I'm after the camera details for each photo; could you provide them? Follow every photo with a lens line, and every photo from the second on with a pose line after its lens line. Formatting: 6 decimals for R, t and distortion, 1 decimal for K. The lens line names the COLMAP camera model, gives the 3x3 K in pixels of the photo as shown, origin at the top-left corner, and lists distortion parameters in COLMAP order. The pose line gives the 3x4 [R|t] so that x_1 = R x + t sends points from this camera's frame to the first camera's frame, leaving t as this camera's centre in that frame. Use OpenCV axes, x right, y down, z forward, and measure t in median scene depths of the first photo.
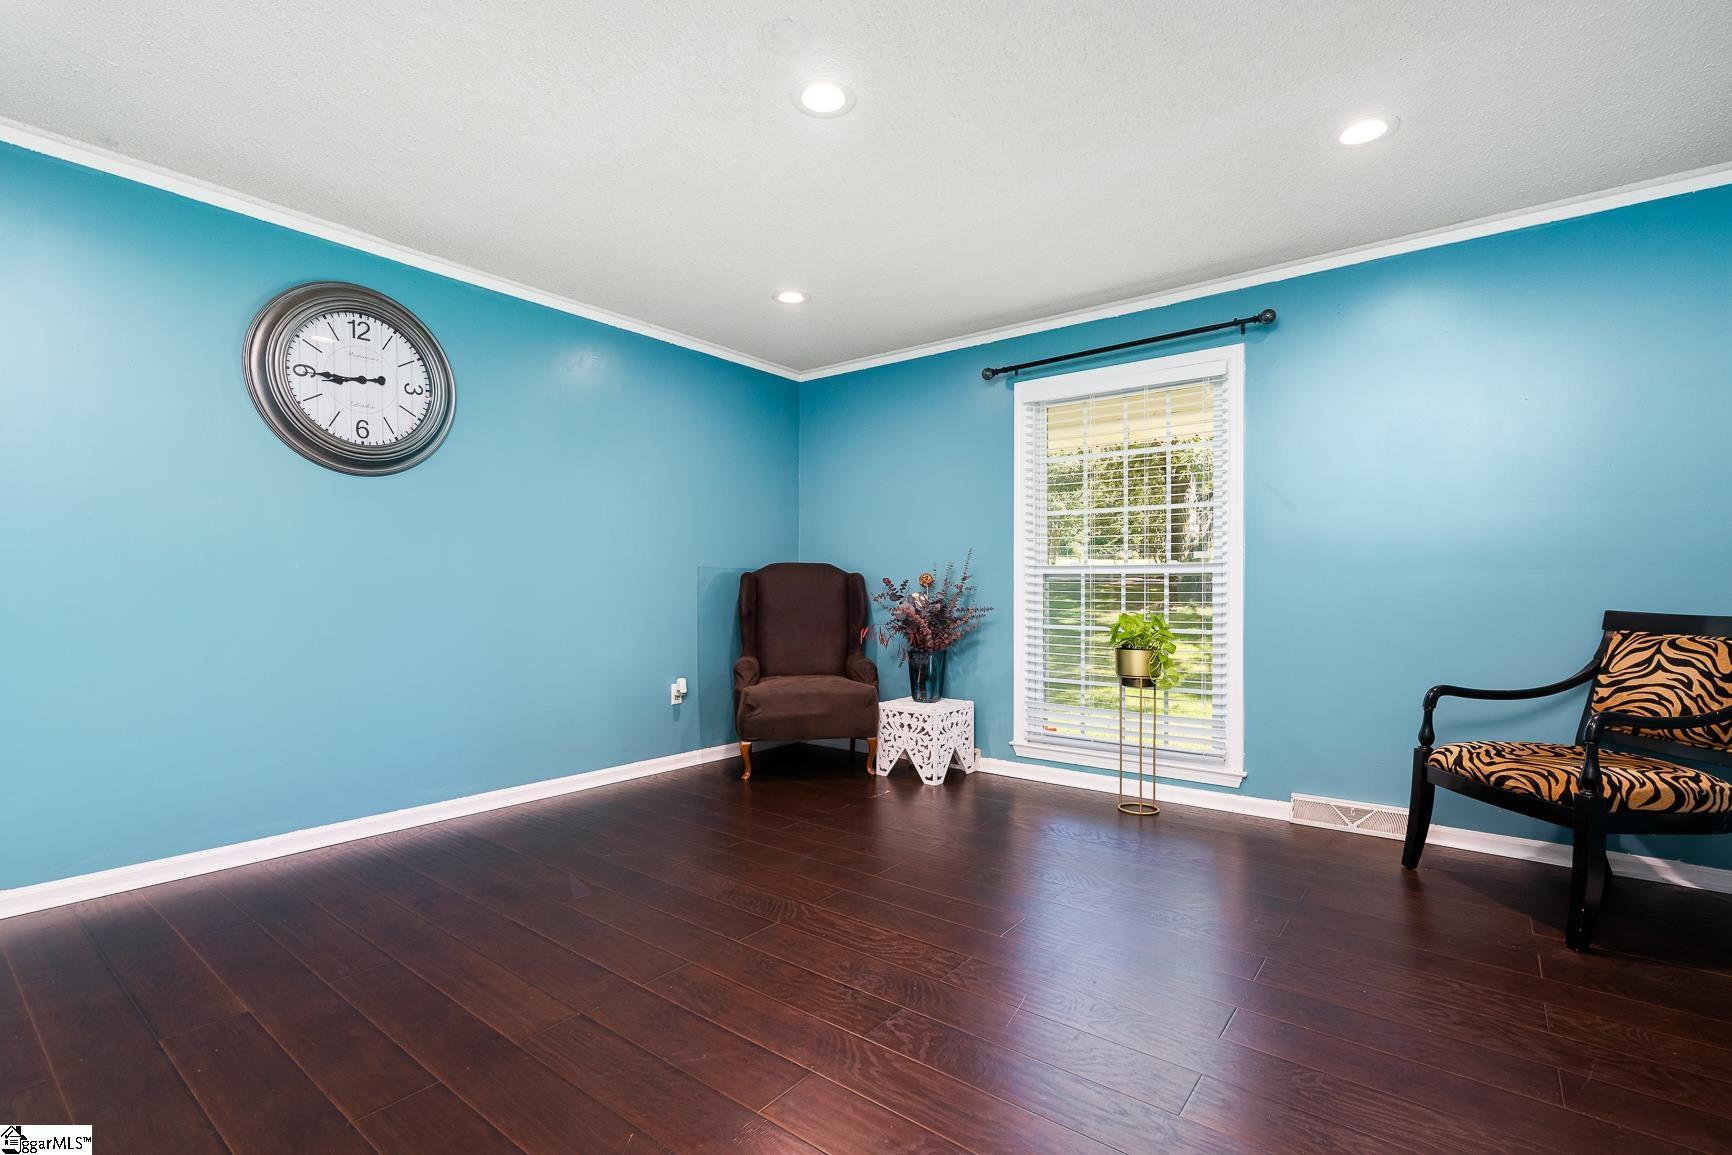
lens RADIAL K [[797.5, 0, 866.5], [0, 797.5, 588.8], [0, 0, 1]] dist [-0.003112, -0.000170]
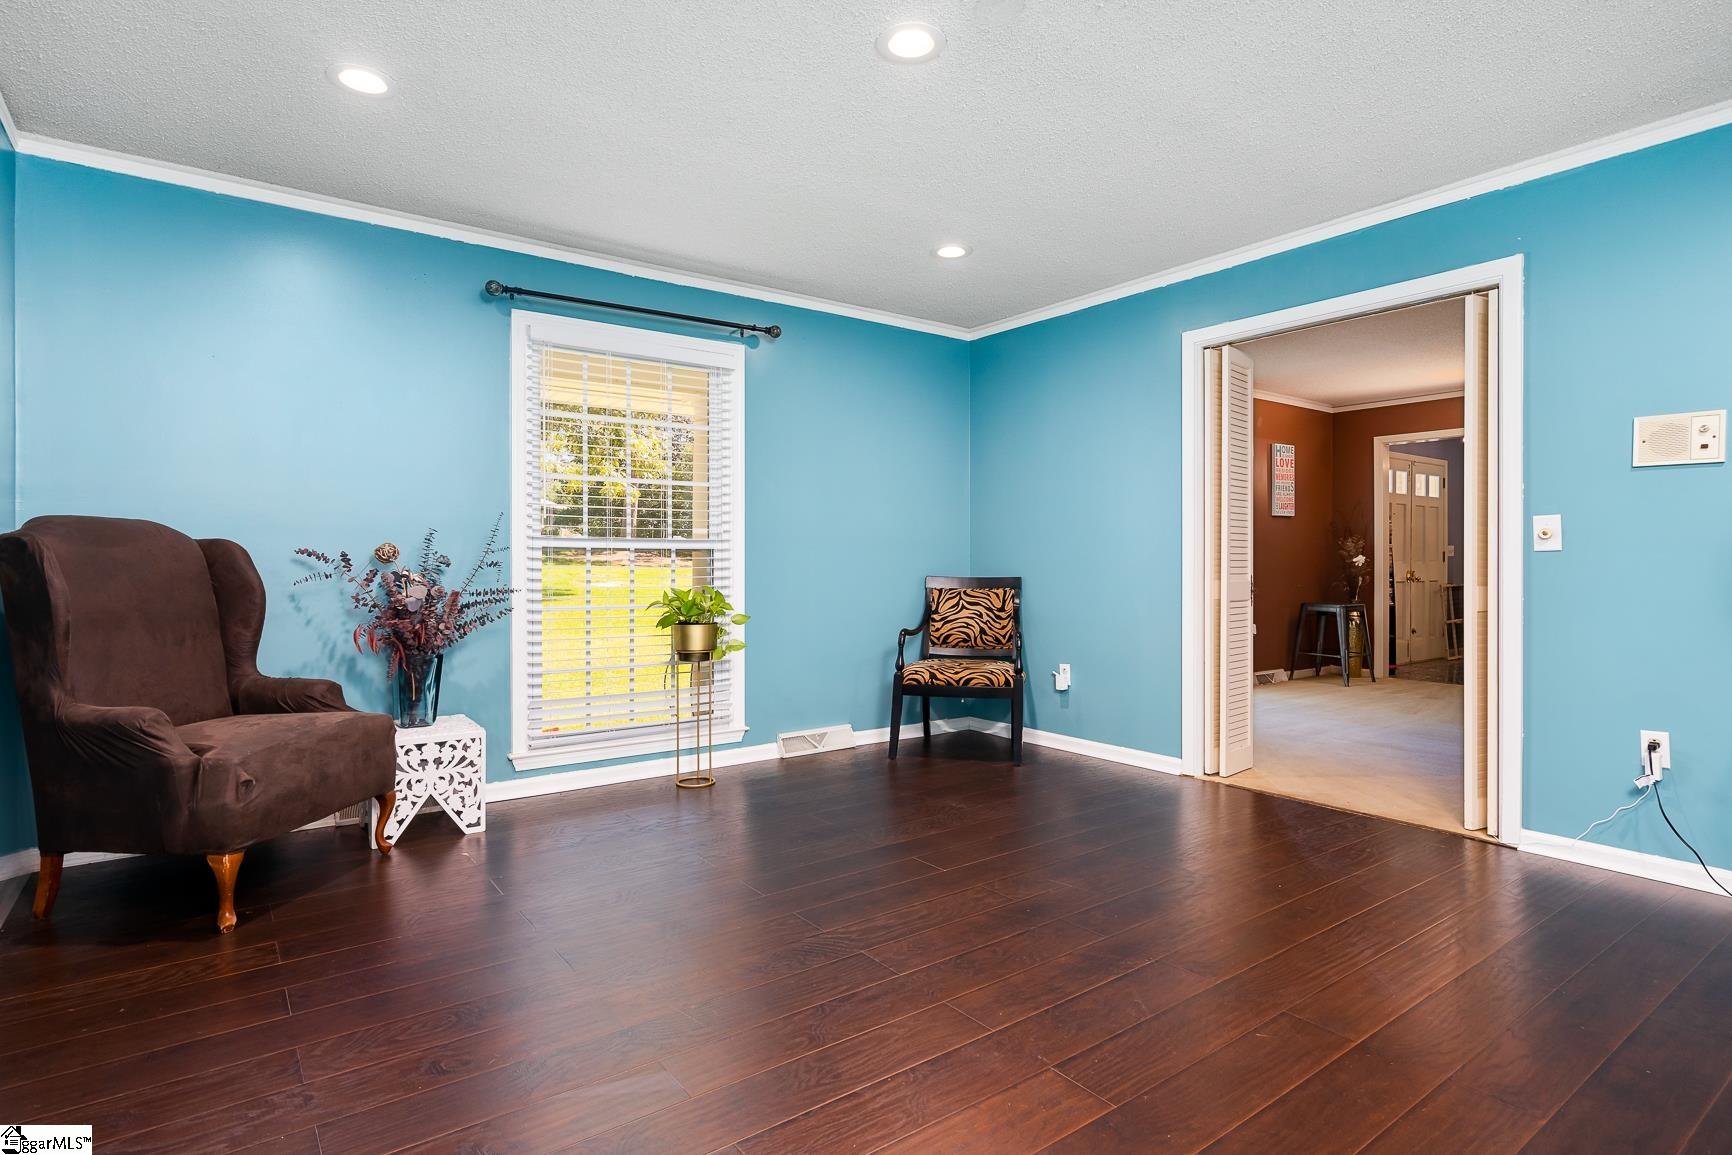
lens RADIAL K [[892.3, 0, 866.6], [0, 892.3, 564.8], [0, 0, 1]] dist [-0.019537, -0.000132]
pose [[0.271236, -0.002833, 0.962509, -0.676916], [0.005915, 0.999982, 0.001277, 0.001191], [-0.962495, 0.005347, 0.271247, 0.482601]]
